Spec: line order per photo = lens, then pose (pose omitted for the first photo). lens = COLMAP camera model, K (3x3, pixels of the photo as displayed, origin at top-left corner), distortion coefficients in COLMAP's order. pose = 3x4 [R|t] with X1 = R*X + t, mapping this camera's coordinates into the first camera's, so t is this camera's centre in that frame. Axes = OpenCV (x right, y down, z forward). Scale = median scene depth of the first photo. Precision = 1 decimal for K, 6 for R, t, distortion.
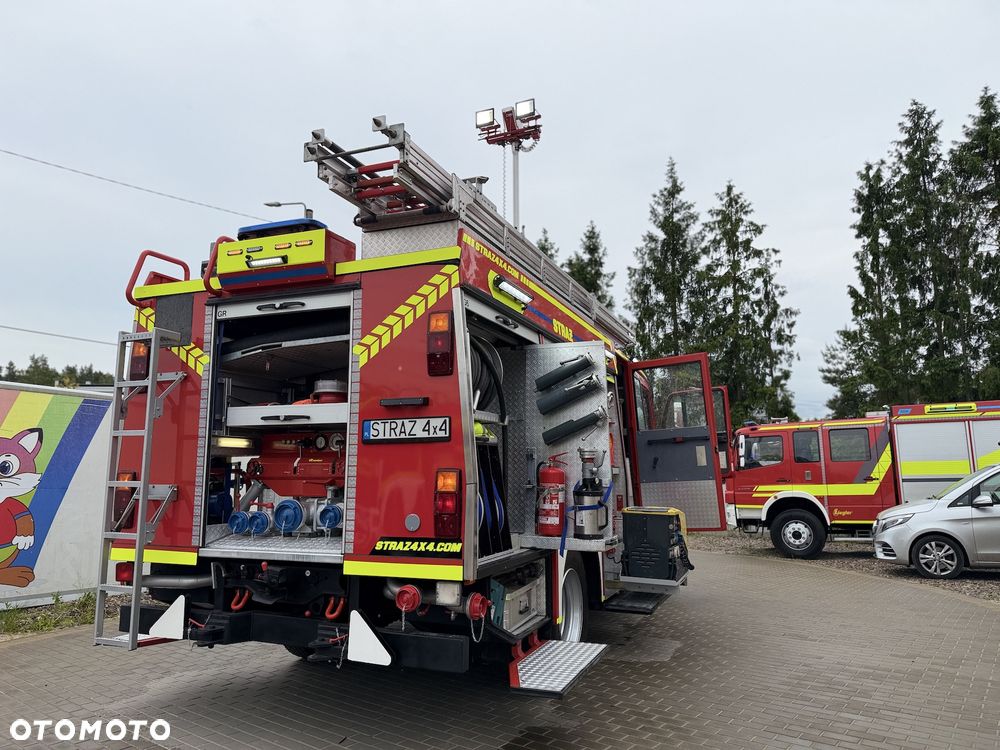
lens RADIAL K [[697.1, 0, 500.0], [0, 697.1, 375.0], [0, 0, 1]] dist [0.124888, -0.157052]
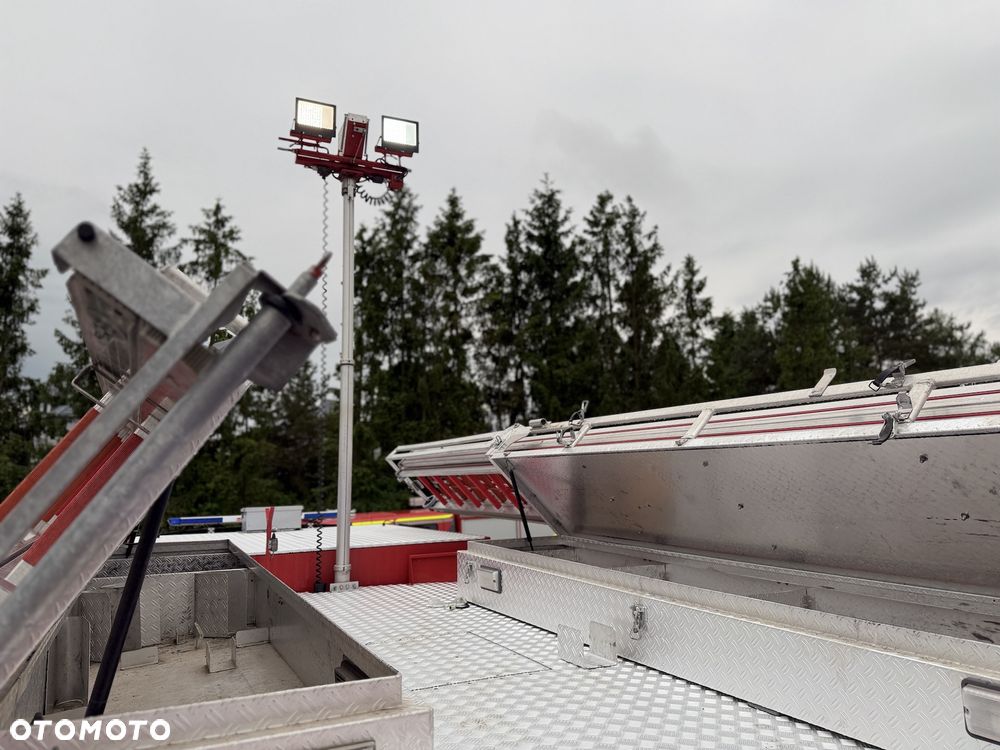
lens RADIAL K [[701.8, 0, 501.1], [0, 701.8, 380.5], [0, 0, 1]] dist [0.151252, -0.219026]
pose [[0.678964, 0.095053, 0.727993, -0.074826], [-0.087603, 0.994988, -0.048211, -0.042128], [-0.728927, -0.031041, 0.683888, 0.141386]]
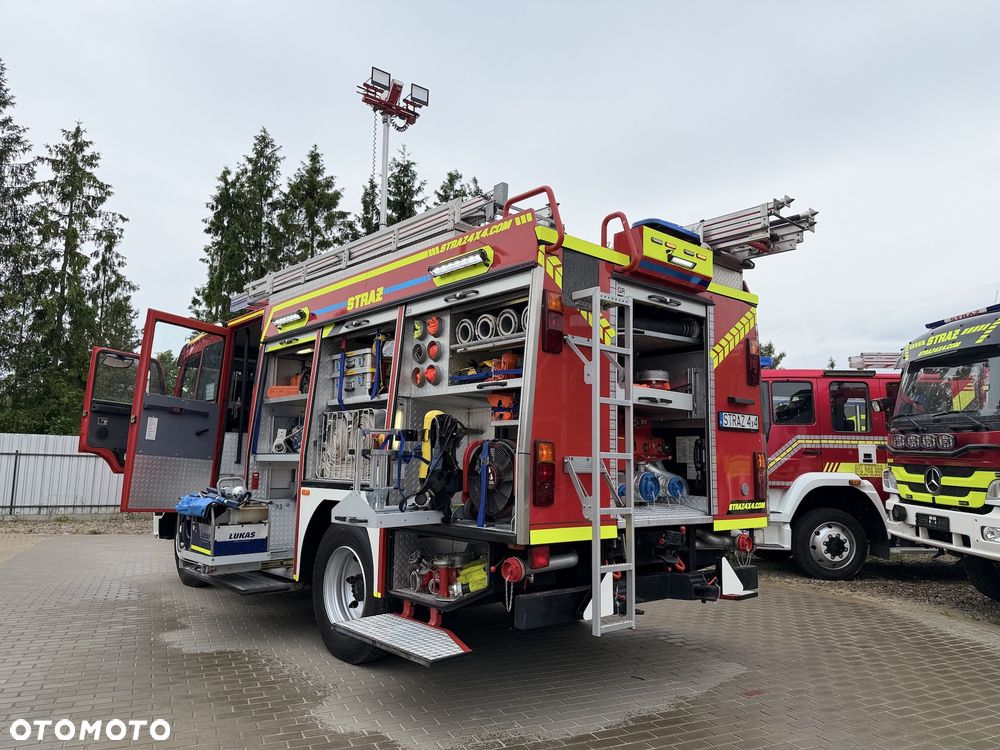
lens RADIAL K [[712.1, 0, 514.1], [0, 712.1, 377.3], [0, 0, 1]] dist [-0.011269, 0.000627]
pose [[0.455217, 0.120481, 0.882191, -0.191083], [-0.143563, 0.987771, -0.060821, 0.017108], [-0.878730, -0.098963, 0.466947, 0.092217]]
